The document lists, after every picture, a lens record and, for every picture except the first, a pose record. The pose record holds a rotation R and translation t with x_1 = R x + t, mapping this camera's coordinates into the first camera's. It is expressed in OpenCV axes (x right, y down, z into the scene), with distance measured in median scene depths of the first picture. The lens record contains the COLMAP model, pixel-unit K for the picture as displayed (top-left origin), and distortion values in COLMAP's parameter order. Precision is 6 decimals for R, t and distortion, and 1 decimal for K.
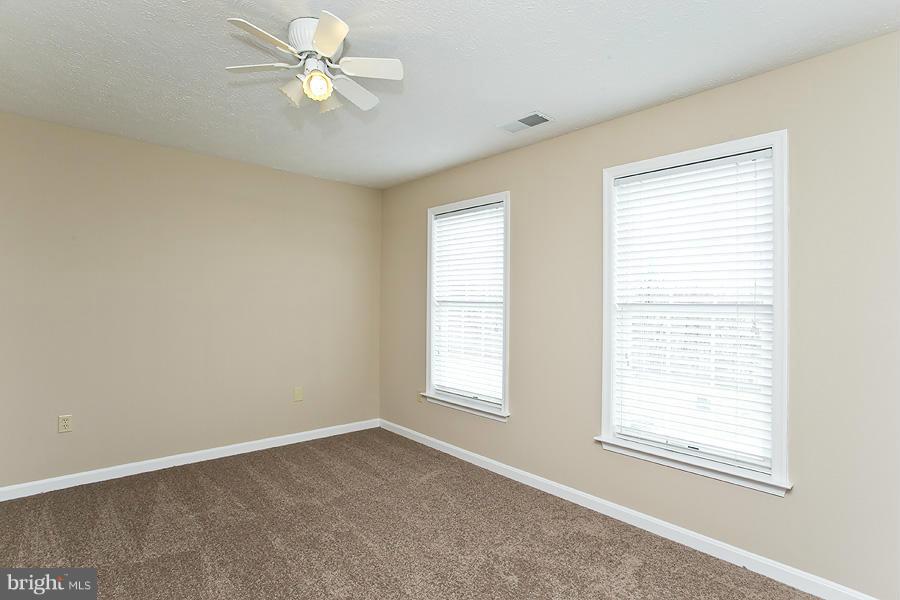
lens RADIAL K [[565.8, 0, 450.0], [0, 565.8, 300.0], [0, 0, 1]] dist [-0.024549, 0.000940]
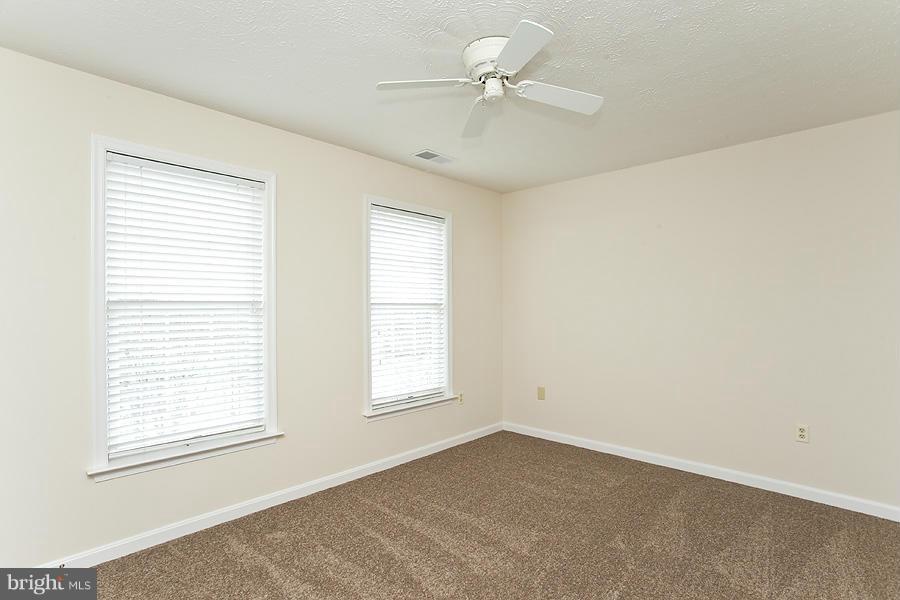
lens RADIAL K [[464.0, 0, 450.0], [0, 464.0, 300.0], [0, 0, 1]] dist [-0.029850, 0.000901]
pose [[-0.203559, -0.005339, 0.979048, -0.771962], [-0.011362, 0.999931, 0.003091, -0.006759], [-0.978997, -0.010495, -0.203606, 1.062406]]
